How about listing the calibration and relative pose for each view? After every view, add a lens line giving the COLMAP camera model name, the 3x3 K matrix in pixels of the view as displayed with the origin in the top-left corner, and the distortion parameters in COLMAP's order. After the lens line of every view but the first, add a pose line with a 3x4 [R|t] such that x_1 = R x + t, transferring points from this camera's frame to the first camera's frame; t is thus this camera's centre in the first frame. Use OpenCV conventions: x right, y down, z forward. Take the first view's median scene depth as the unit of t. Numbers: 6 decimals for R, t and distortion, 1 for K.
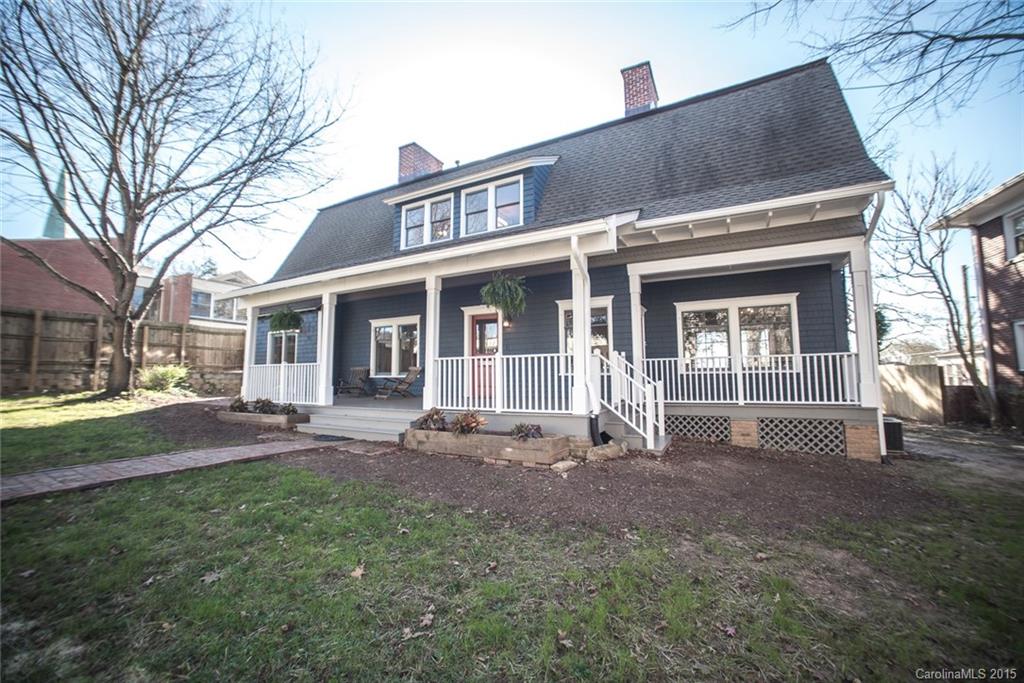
lens RADIAL K [[412.8, 0, 504.0], [0, 412.8, 340.9], [0, 0, 1]] dist [-0.065153, 0.030700]
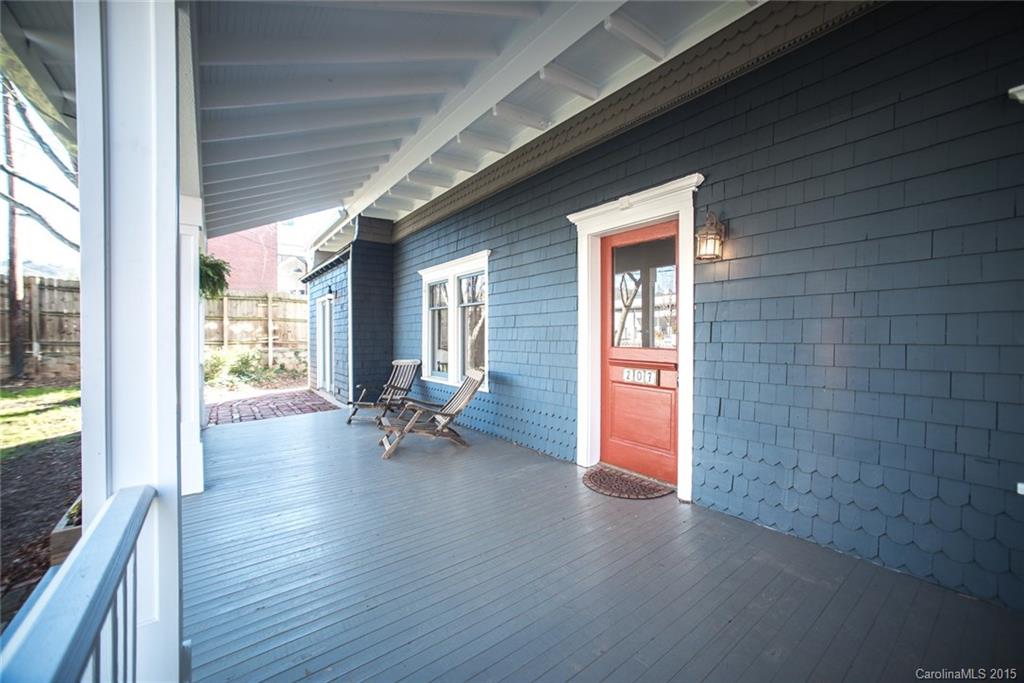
lens RADIAL K [[412.8, 0, 504.0], [0, 412.8, 340.9], [0, 0, 1]] dist [-0.065153, 0.030700]
pose [[0.901631, 0.012737, -0.432319, -0.000251], [0.030894, 0.995116, 0.093751, -0.006189], [0.431402, -0.097884, 0.896834, 0.473677]]
